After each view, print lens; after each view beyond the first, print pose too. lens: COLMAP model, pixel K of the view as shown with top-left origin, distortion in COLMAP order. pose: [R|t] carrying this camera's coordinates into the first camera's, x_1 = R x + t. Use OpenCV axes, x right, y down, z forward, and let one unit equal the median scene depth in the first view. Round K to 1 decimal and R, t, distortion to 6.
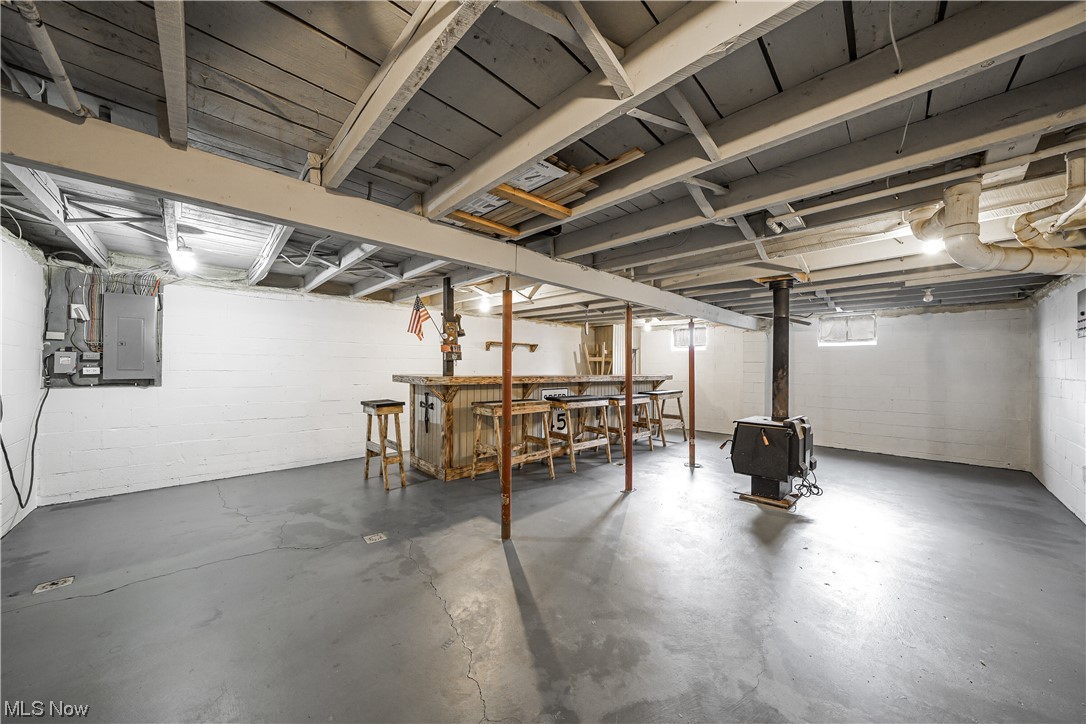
lens RADIAL K [[386.0, 0, 543.0], [0, 386.0, 362.0], [0, 0, 1]] dist [-0.027931, -0.000089]
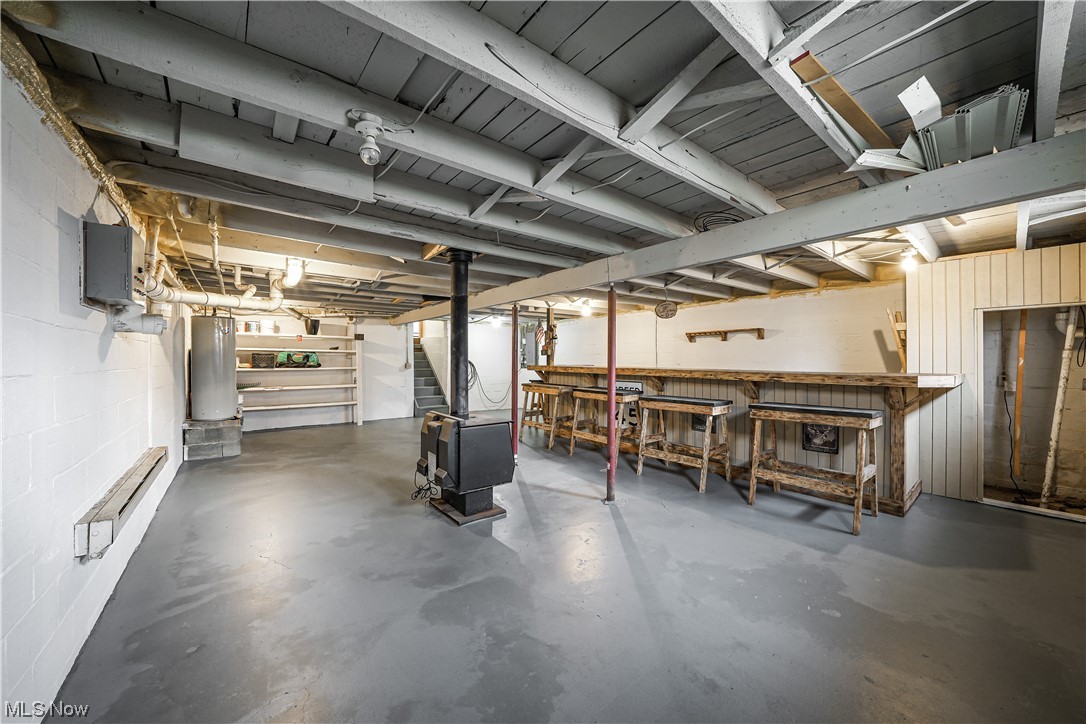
lens RADIAL K [[386.0, 0, 543.0], [0, 386.0, 362.0], [0, 0, 1]] dist [-0.027931, -0.000089]
pose [[-0.150372, 0.006005, -0.988611, 1.019418], [0.015781, 0.999869, 0.003673, 0.011861], [0.988504, -0.015049, -0.150447, 0.928326]]
